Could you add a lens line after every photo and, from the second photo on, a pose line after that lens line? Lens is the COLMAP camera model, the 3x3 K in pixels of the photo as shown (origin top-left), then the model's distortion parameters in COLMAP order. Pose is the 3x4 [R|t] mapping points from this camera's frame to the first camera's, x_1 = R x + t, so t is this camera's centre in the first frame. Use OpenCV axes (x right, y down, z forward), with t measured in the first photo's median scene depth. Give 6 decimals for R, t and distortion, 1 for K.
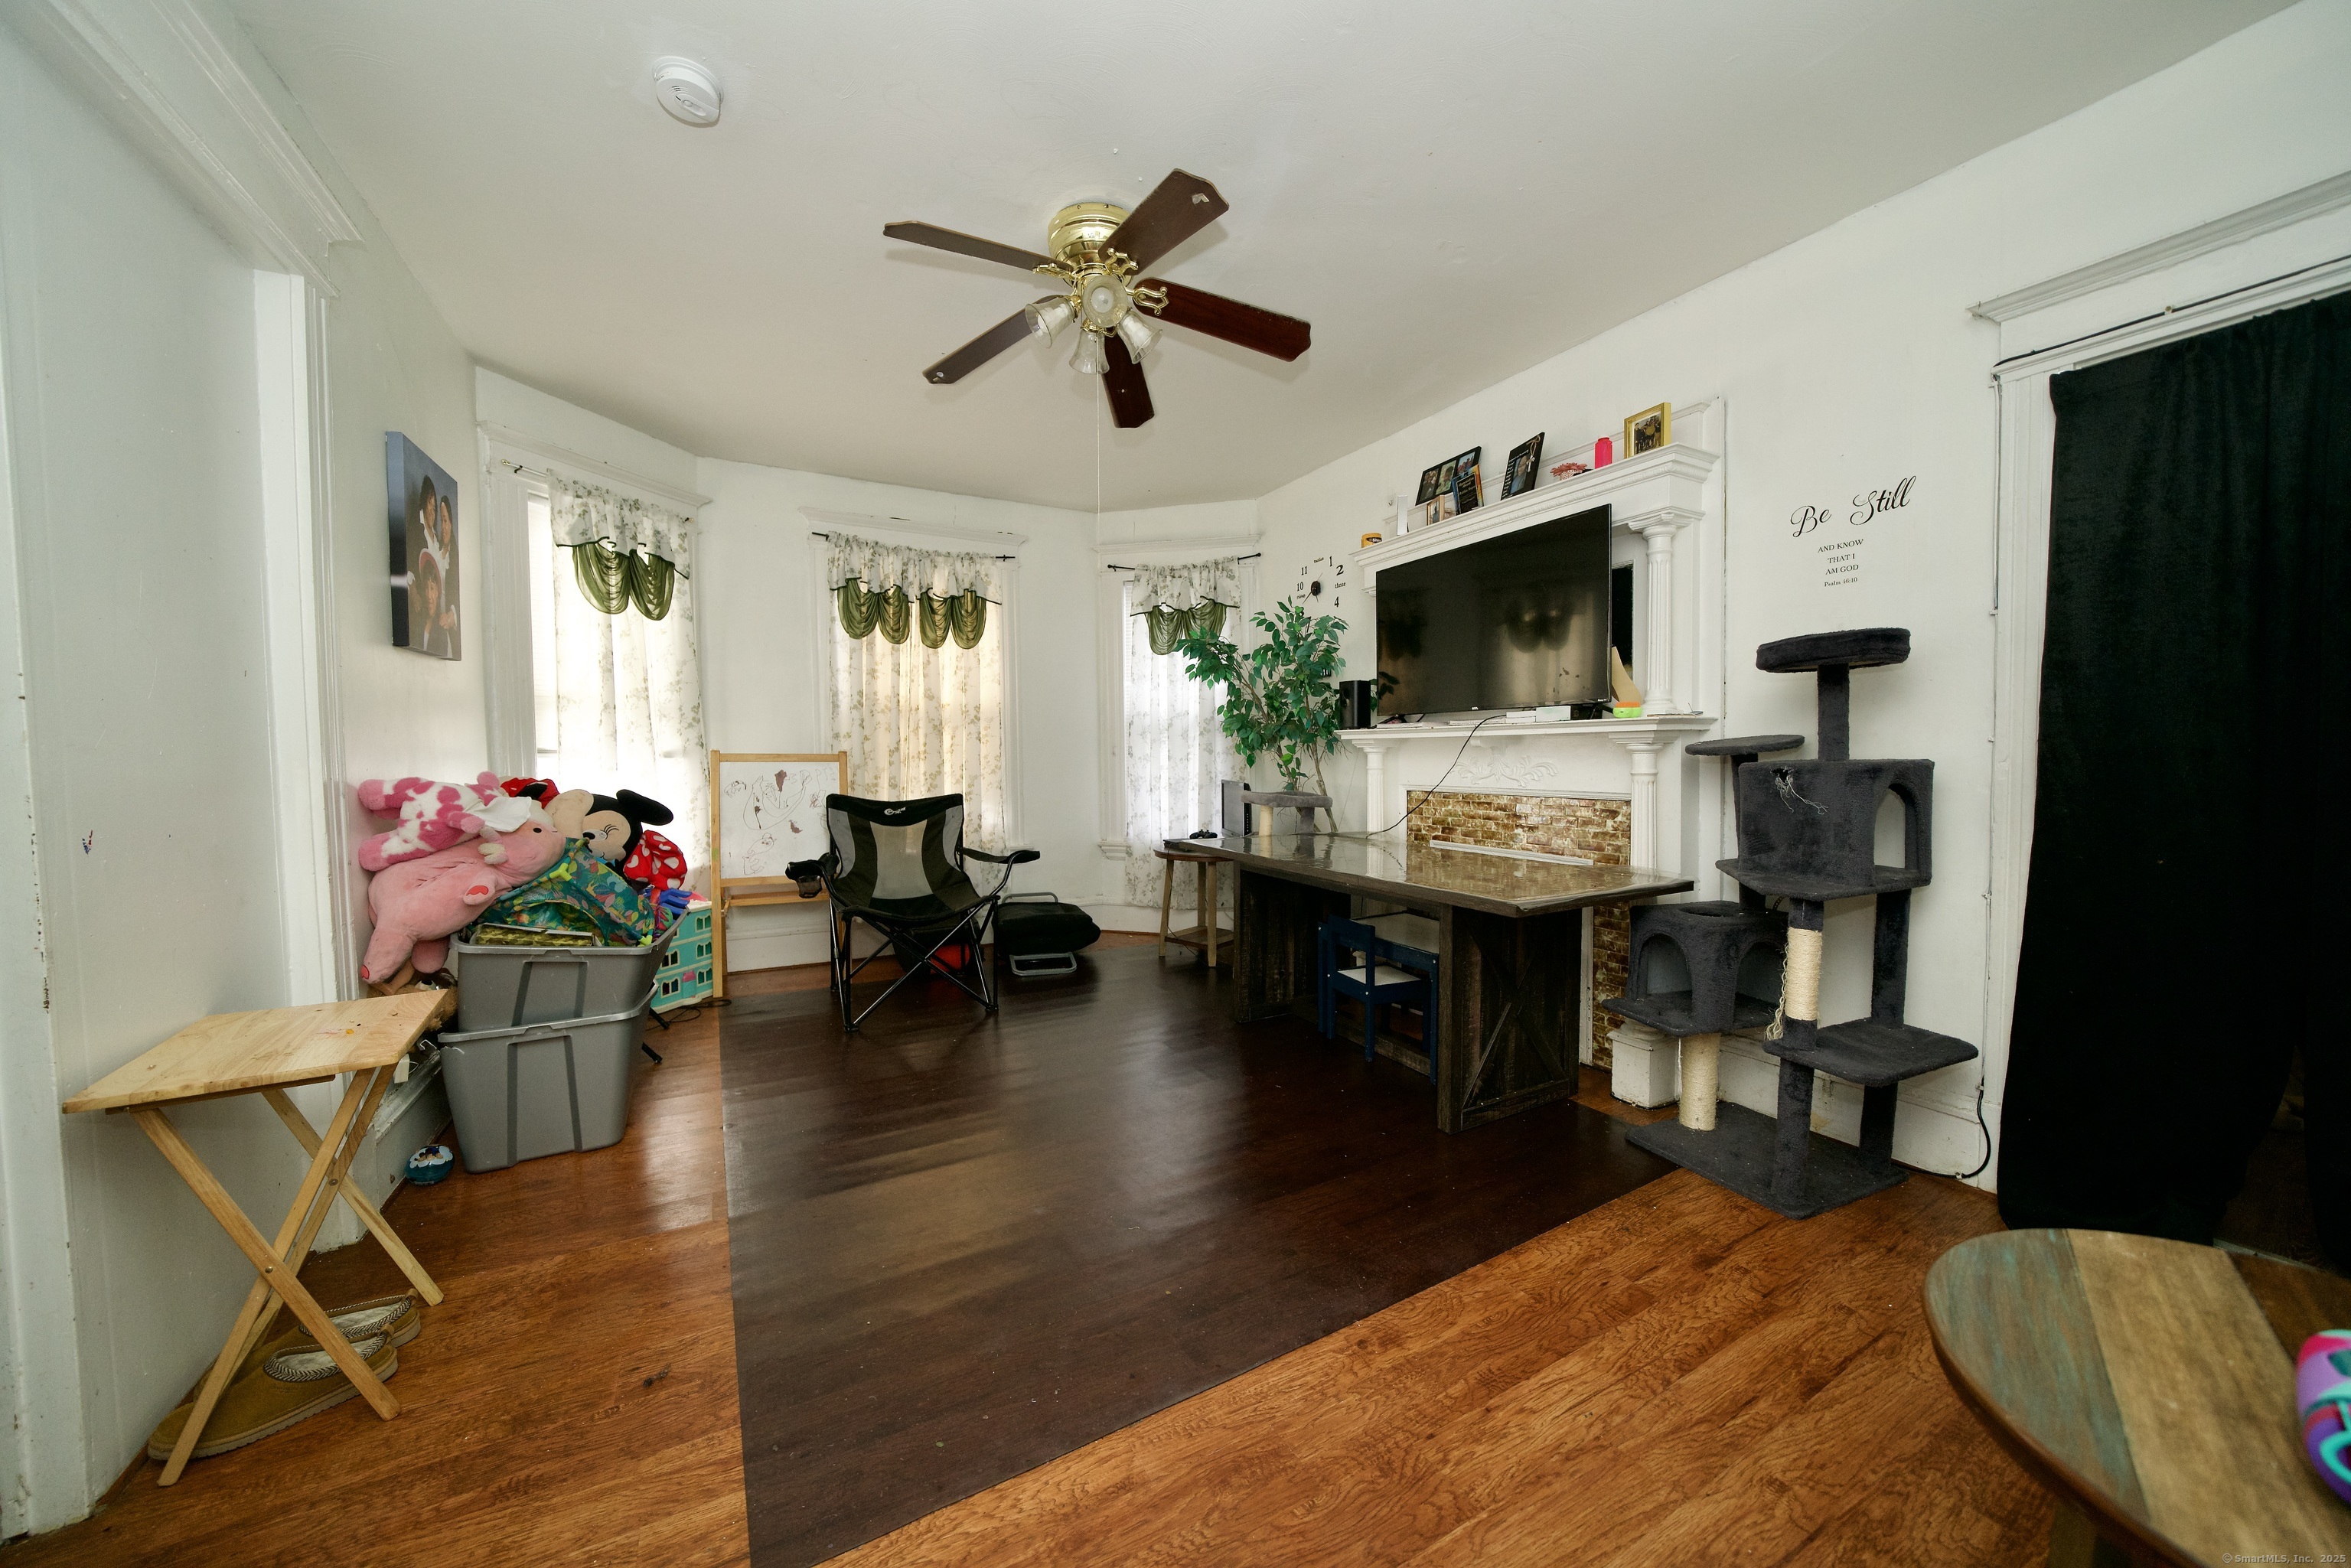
lens RADIAL K [[810.3, 0, 1158.3], [0, 810.3, 784.7], [0, 0, 1]] dist [-0.020142, -0.000143]
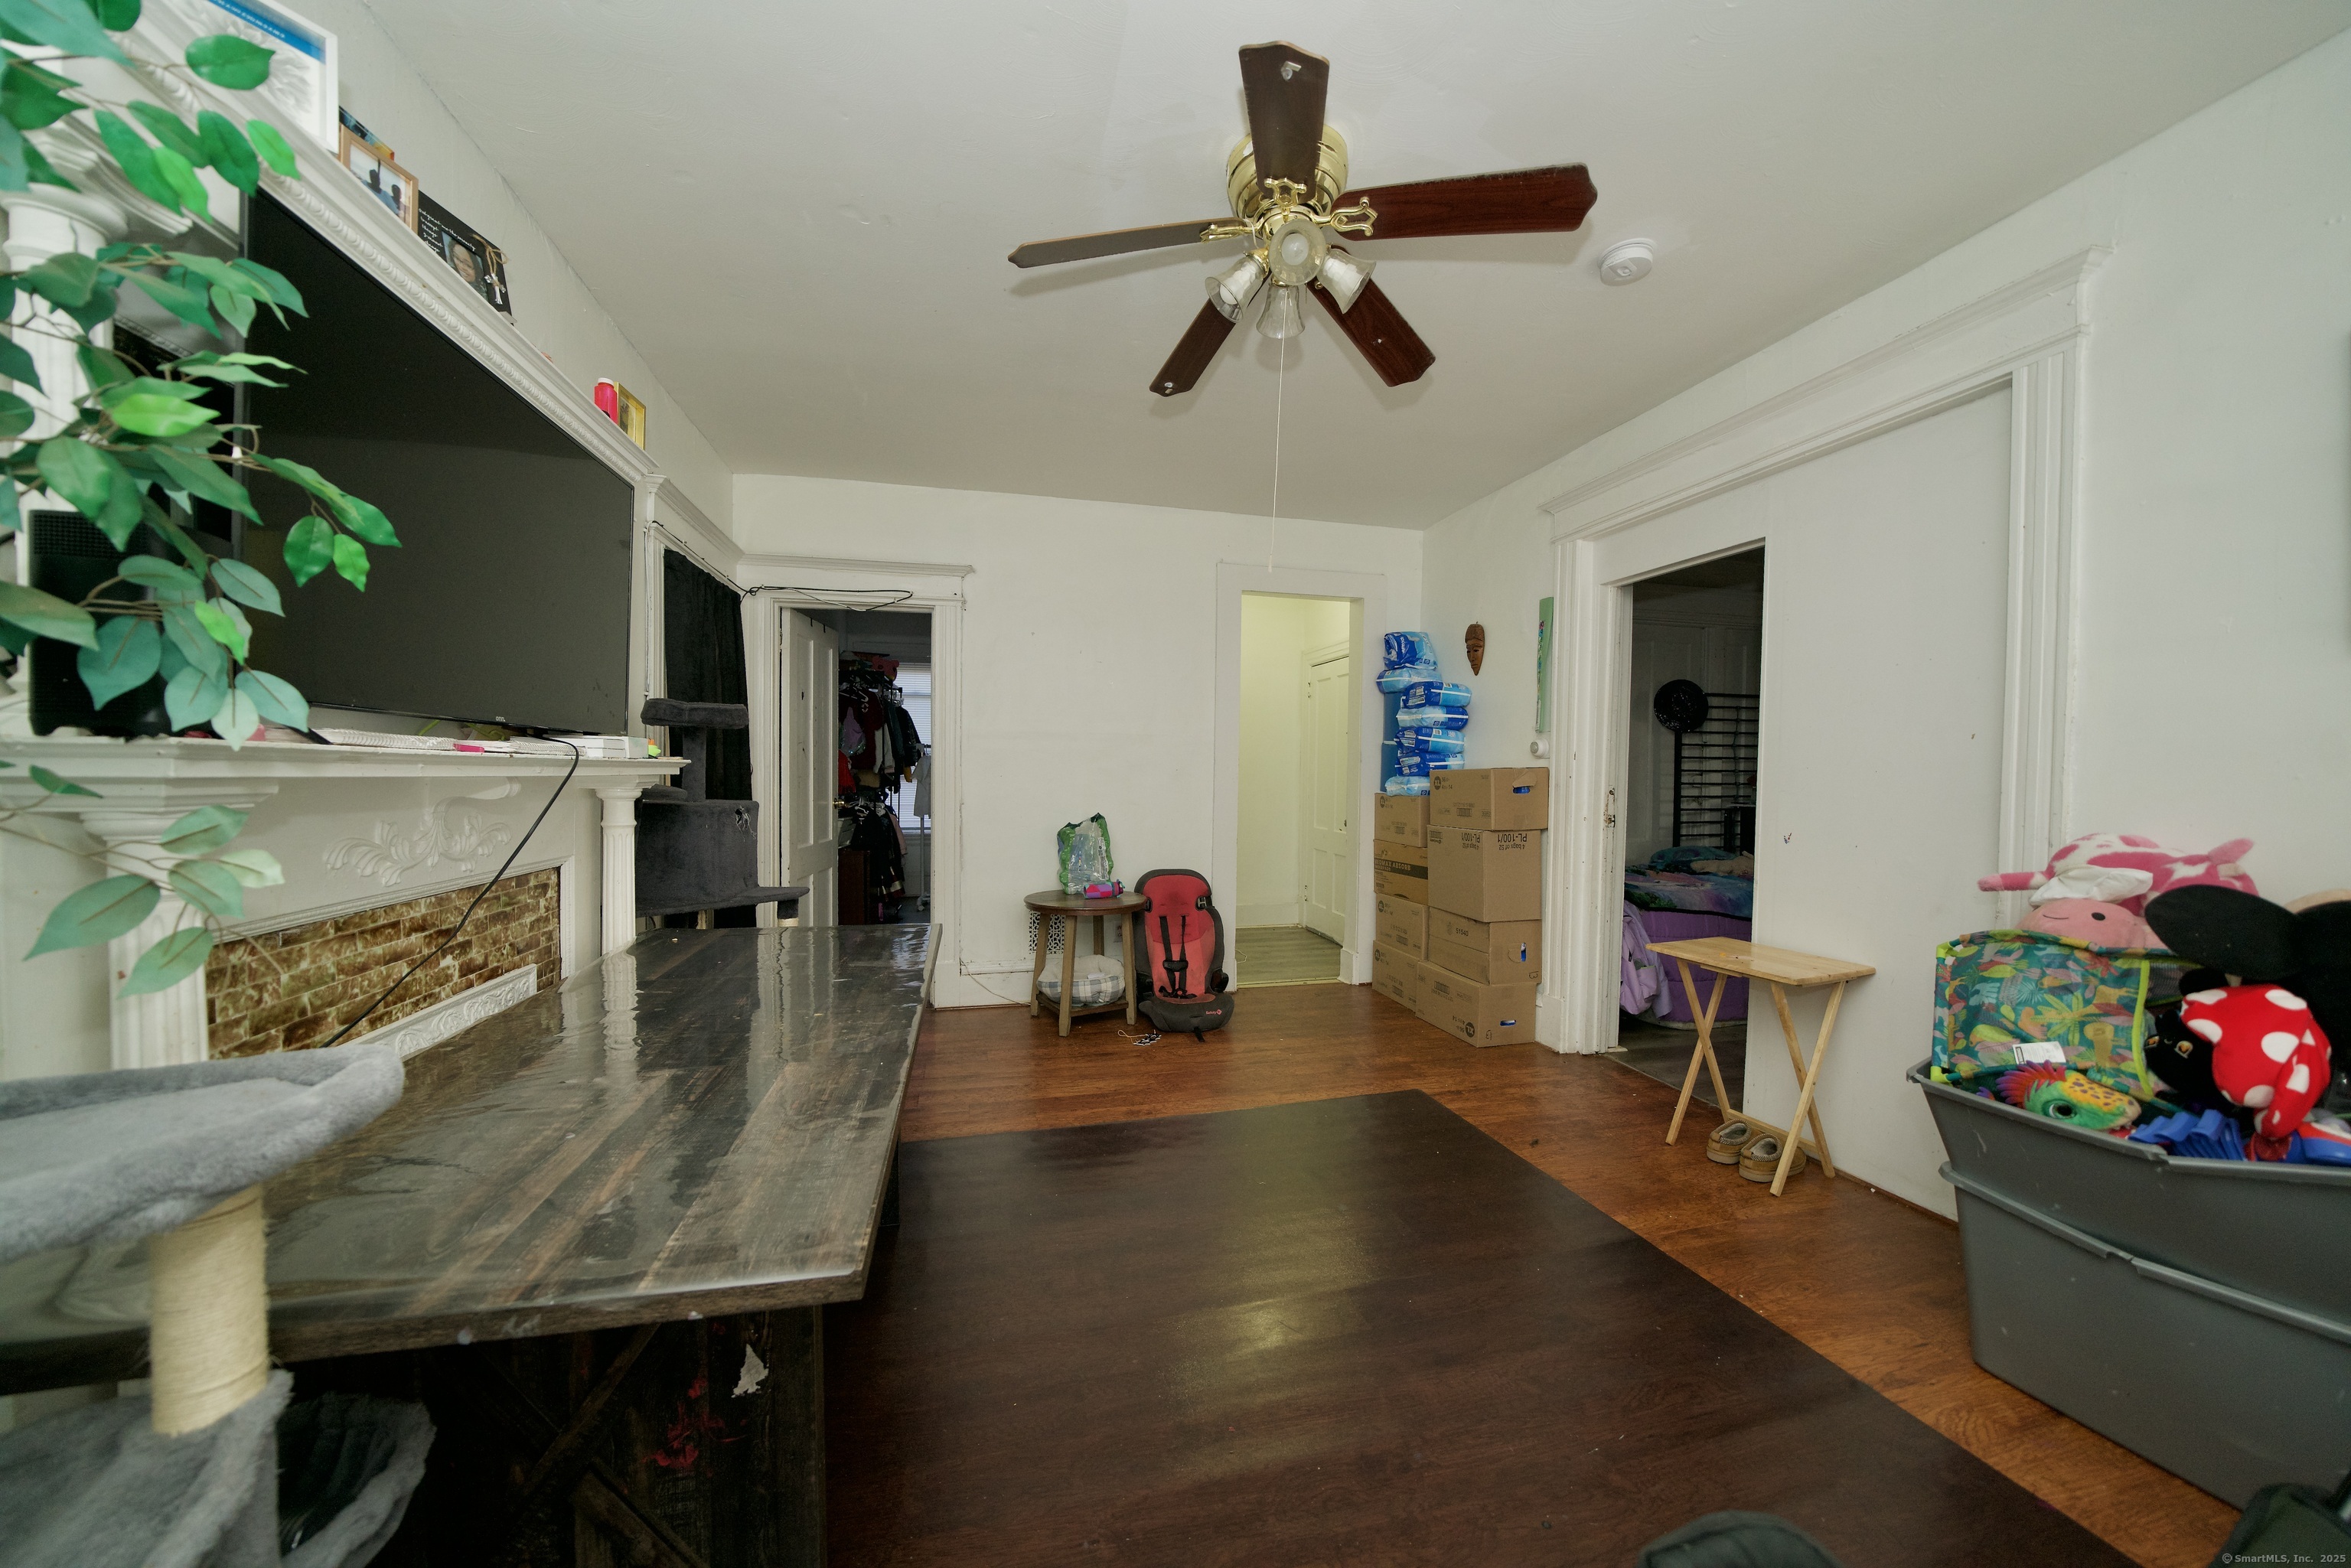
lens RADIAL K [[810.3, 0, 1172.7], [0, 810.3, 786.6], [0, 0, 1]] dist [-0.020142, -0.000143]
pose [[-0.971907, -0.004210, 0.235326, -0.091392], [0.008223, 0.998622, 0.051826, -0.059283], [-0.235220, 0.052305, -0.970534, 1.085994]]
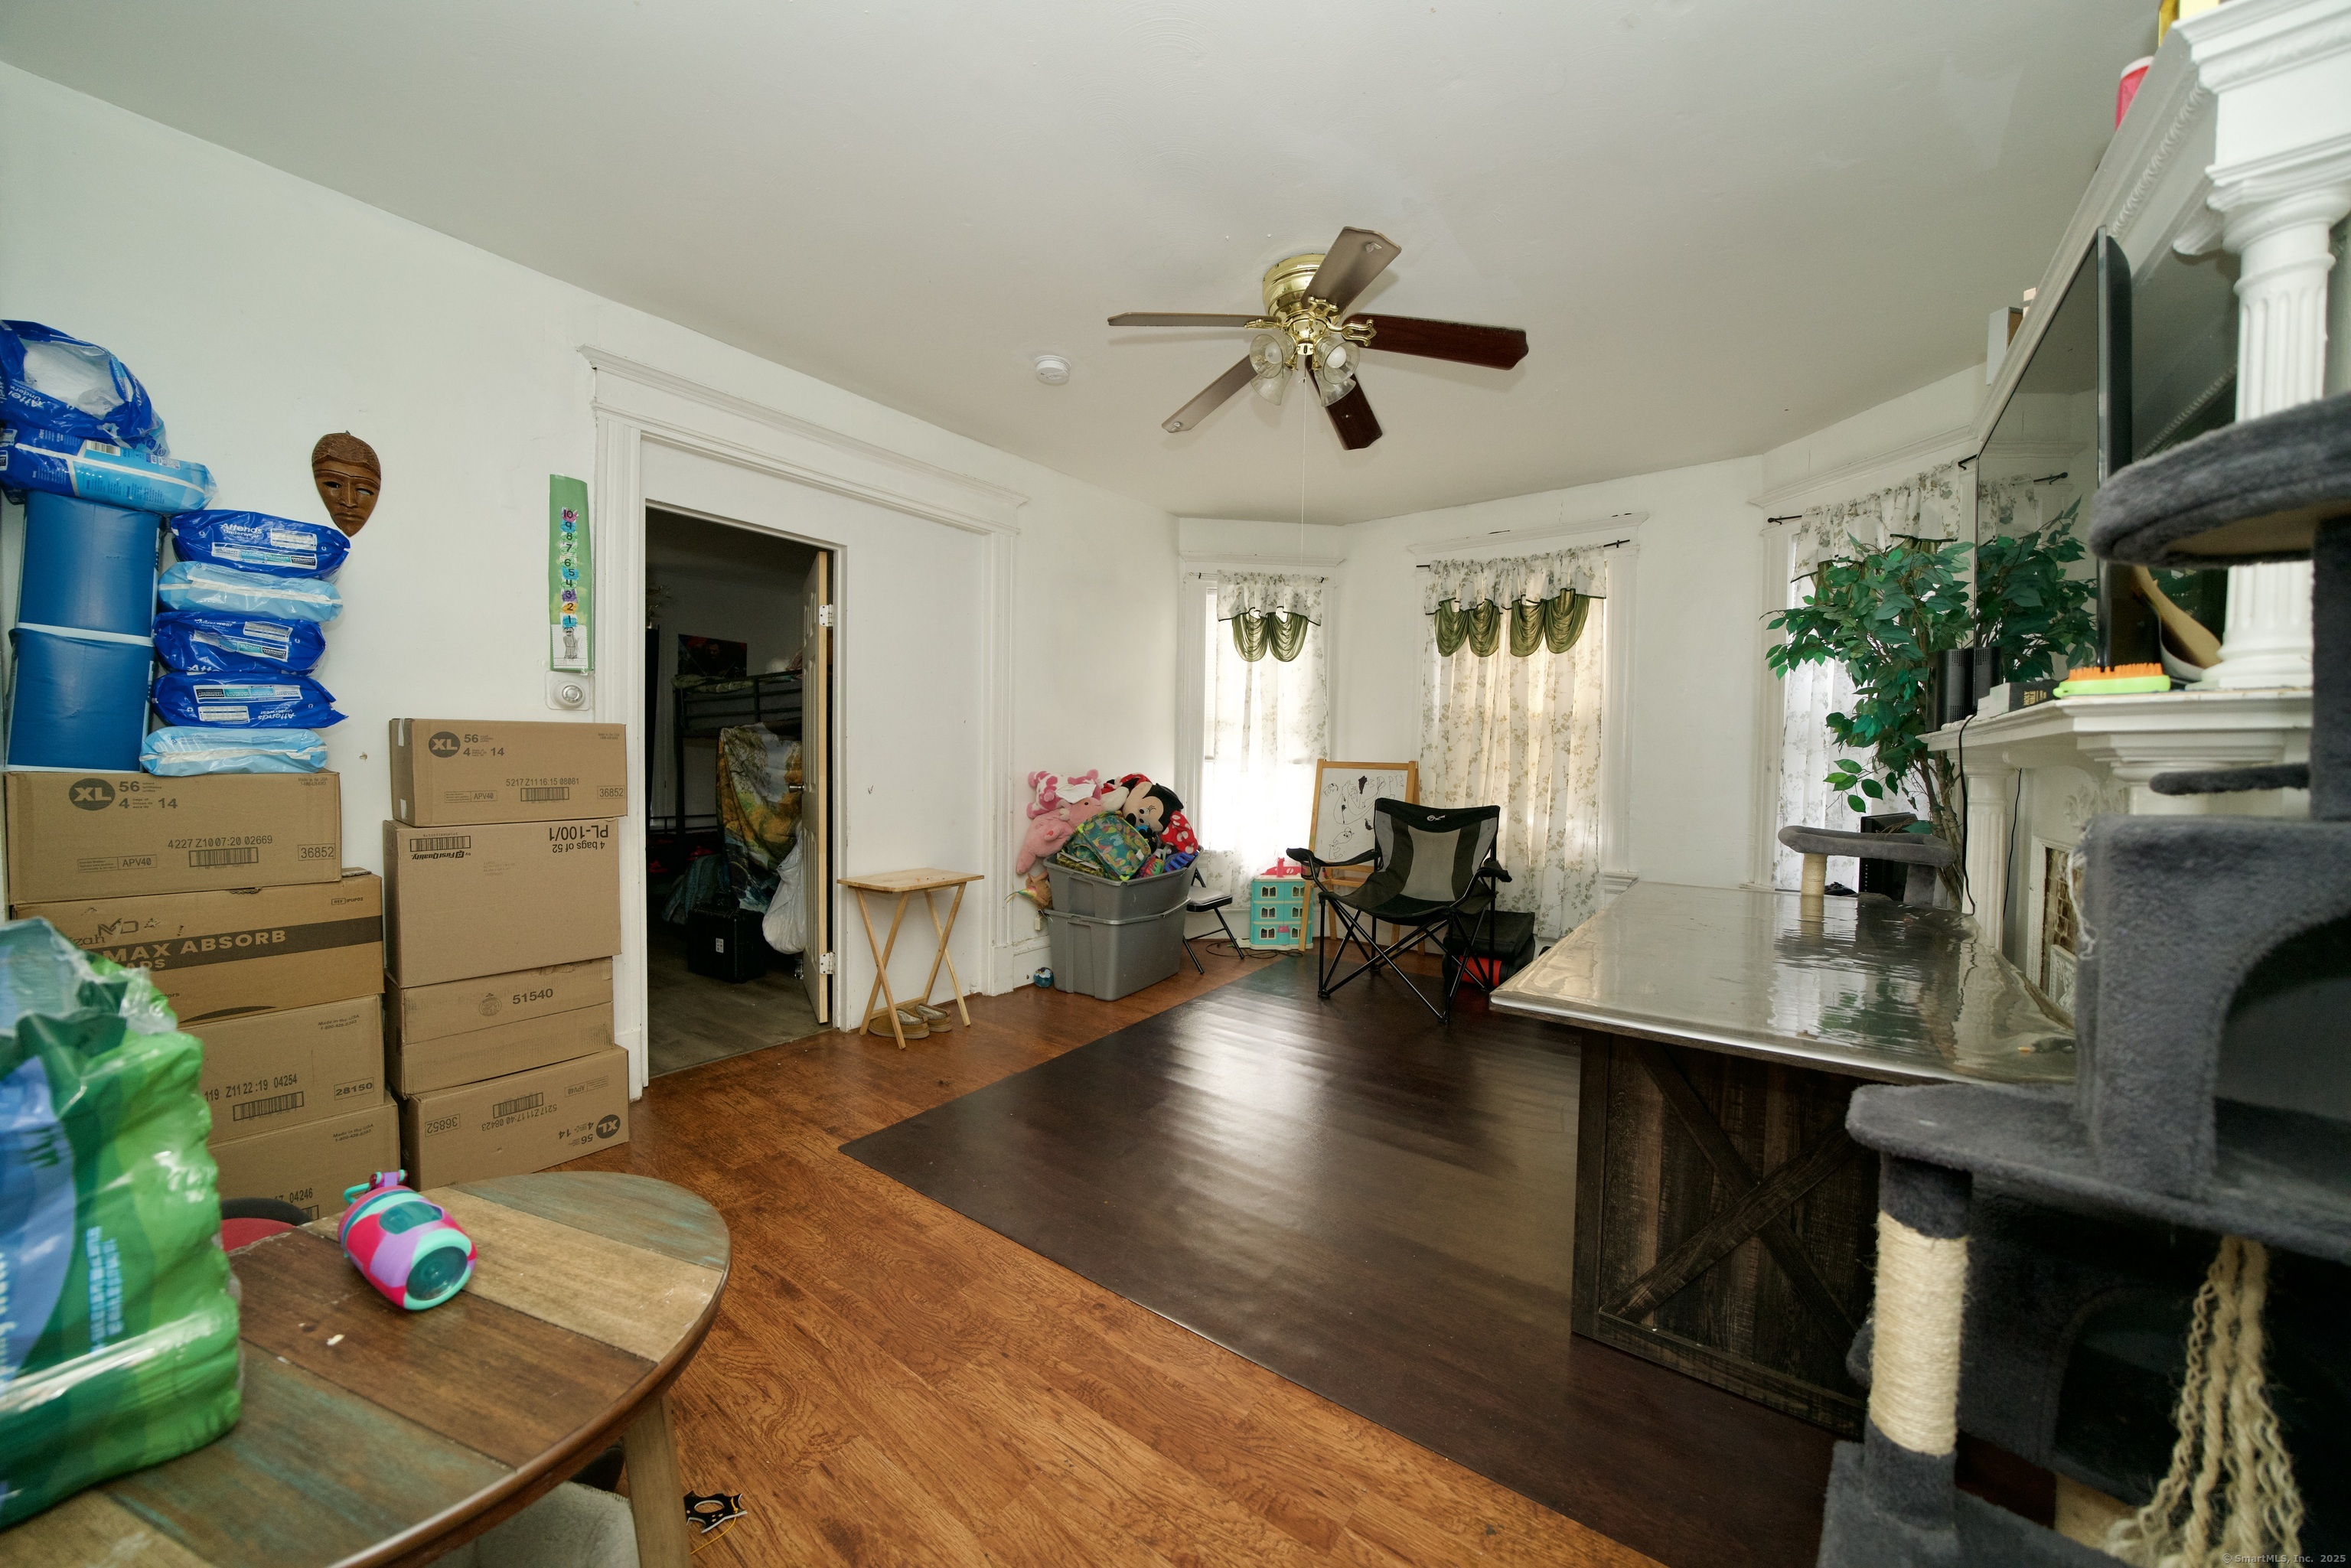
lens RADIAL K [[810.3, 0, 1158.3], [0, 810.3, 784.7], [0, 0, 1]] dist [-0.020142, -0.000143]
pose [[0.416227, 0.039528, -0.908401, 0.498584], [-0.048372, 0.998602, 0.021289, -0.016348], [0.907973, 0.035080, 0.417558, 0.233904]]
